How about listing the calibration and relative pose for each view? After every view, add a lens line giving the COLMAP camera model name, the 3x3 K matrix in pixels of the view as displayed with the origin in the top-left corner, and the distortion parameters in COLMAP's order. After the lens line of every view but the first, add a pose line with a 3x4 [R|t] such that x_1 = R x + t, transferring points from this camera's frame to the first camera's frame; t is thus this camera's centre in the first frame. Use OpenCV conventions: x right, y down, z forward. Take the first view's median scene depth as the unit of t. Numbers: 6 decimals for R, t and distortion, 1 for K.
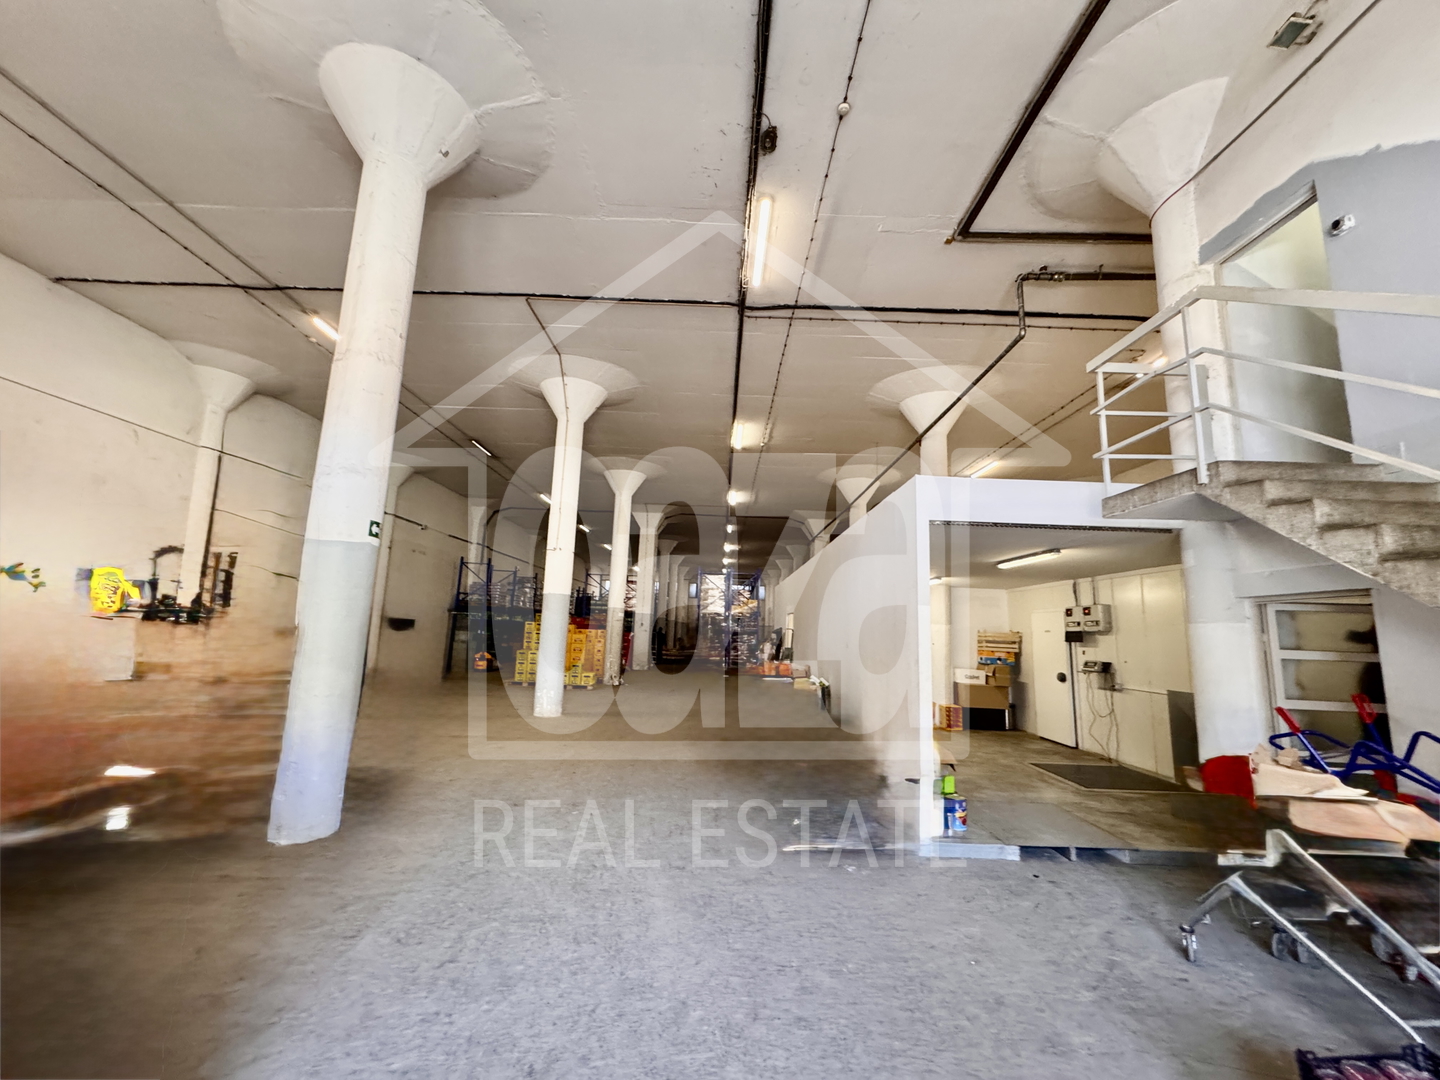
lens RADIAL K [[576.4, 0, 719.2], [0, 576.4, 536.9], [0, 0, 1]] dist [-0.004092, 0.000316]
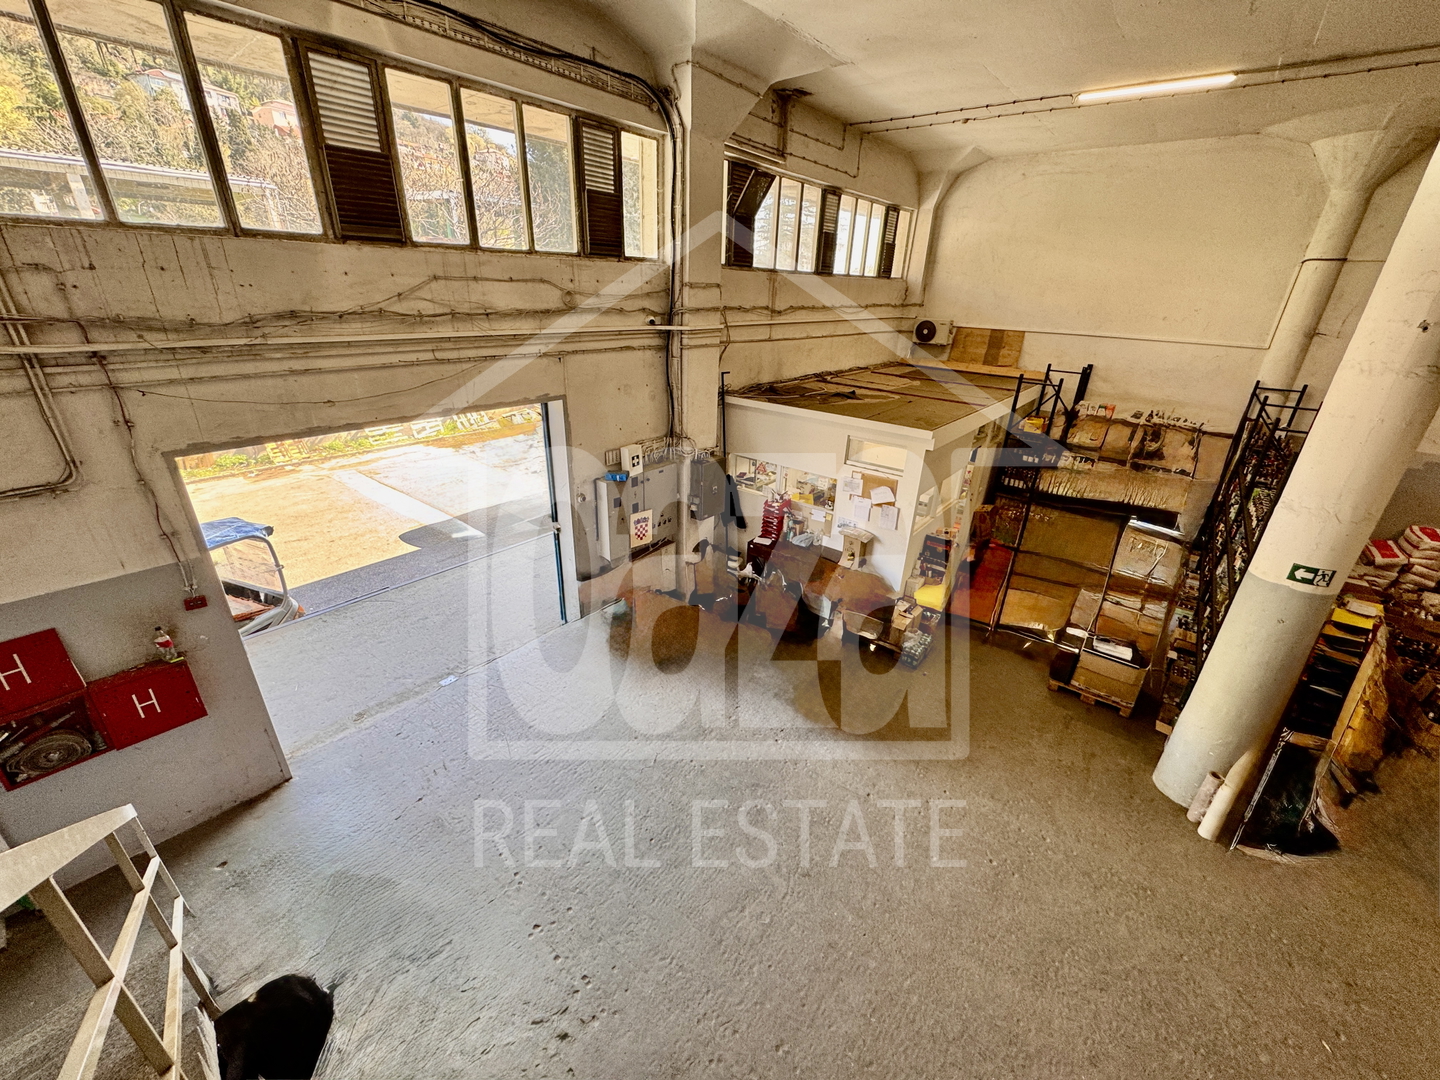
lens RADIAL K [[576.4, 0, 721.7], [0, 576.4, 540.5], [0, 0, 1]] dist [-0.004092, 0.000316]
pose [[-0.631921, 0.262138, -0.729355, 0.340165], [0.069615, 0.956458, 0.283446, -0.213797], [0.771900, 0.128342, -0.622655, 0.486724]]
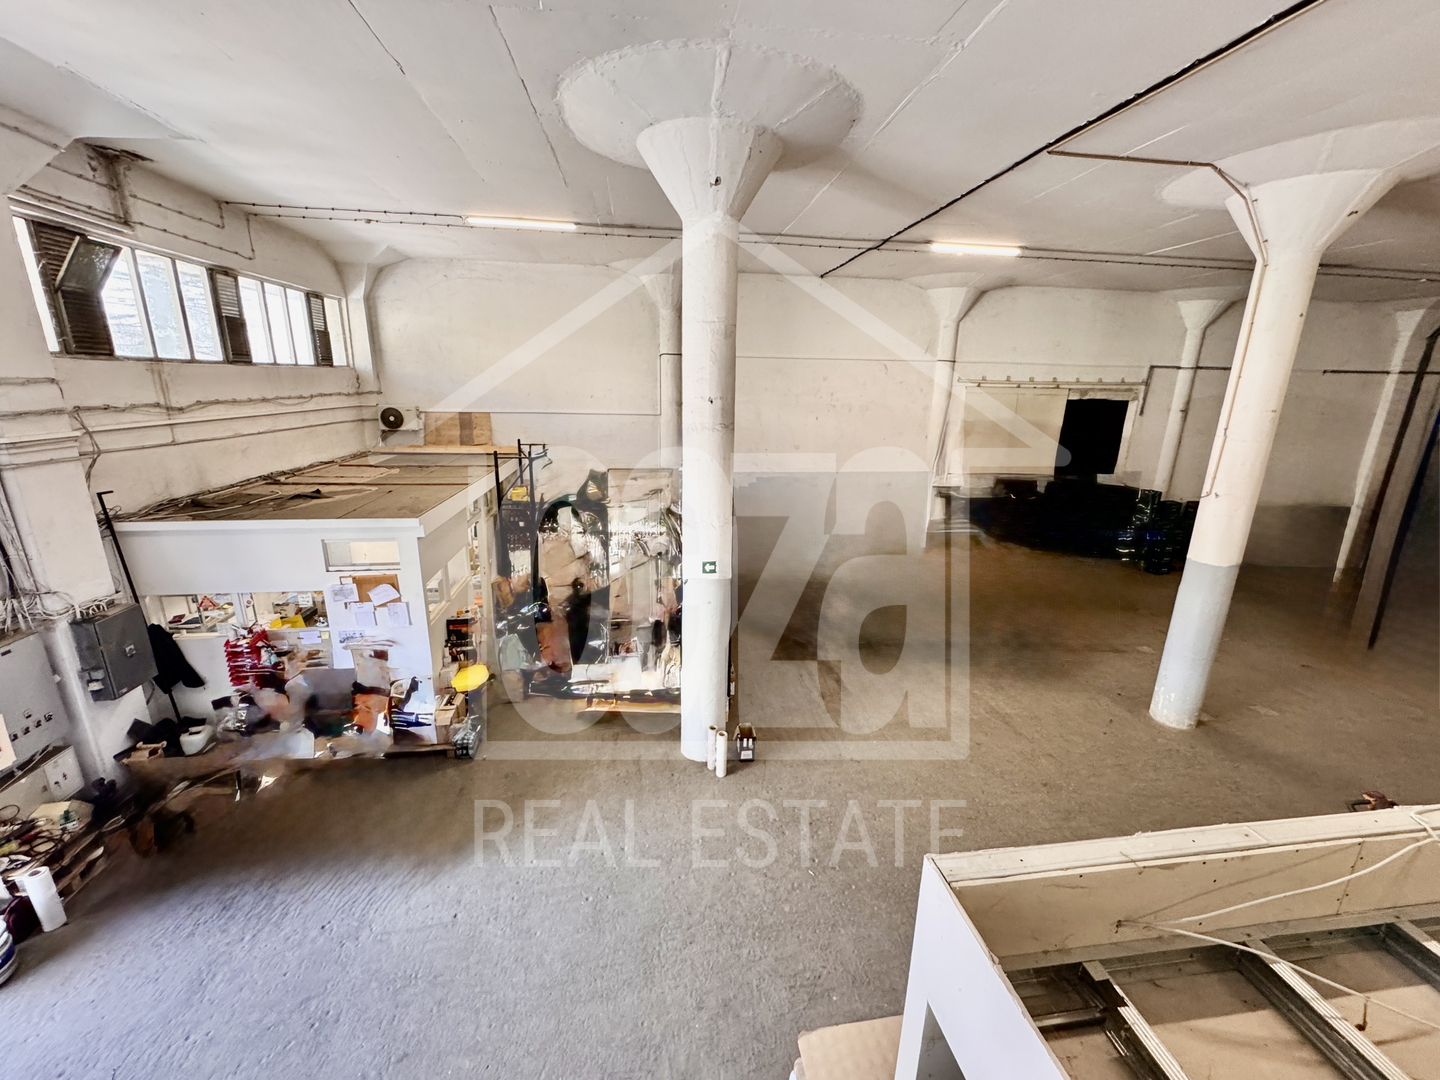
lens RADIAL K [[576.4, 0, 720.1], [0, 576.4, 539.1], [0, 0, 1]] dist [-0.004092, 0.000316]
pose [[0.132764, 0.227331, -0.964725, 0.351467], [0.145548, 0.958318, 0.245852, -0.217681], [0.980403, -0.173054, 0.094143, 0.522035]]
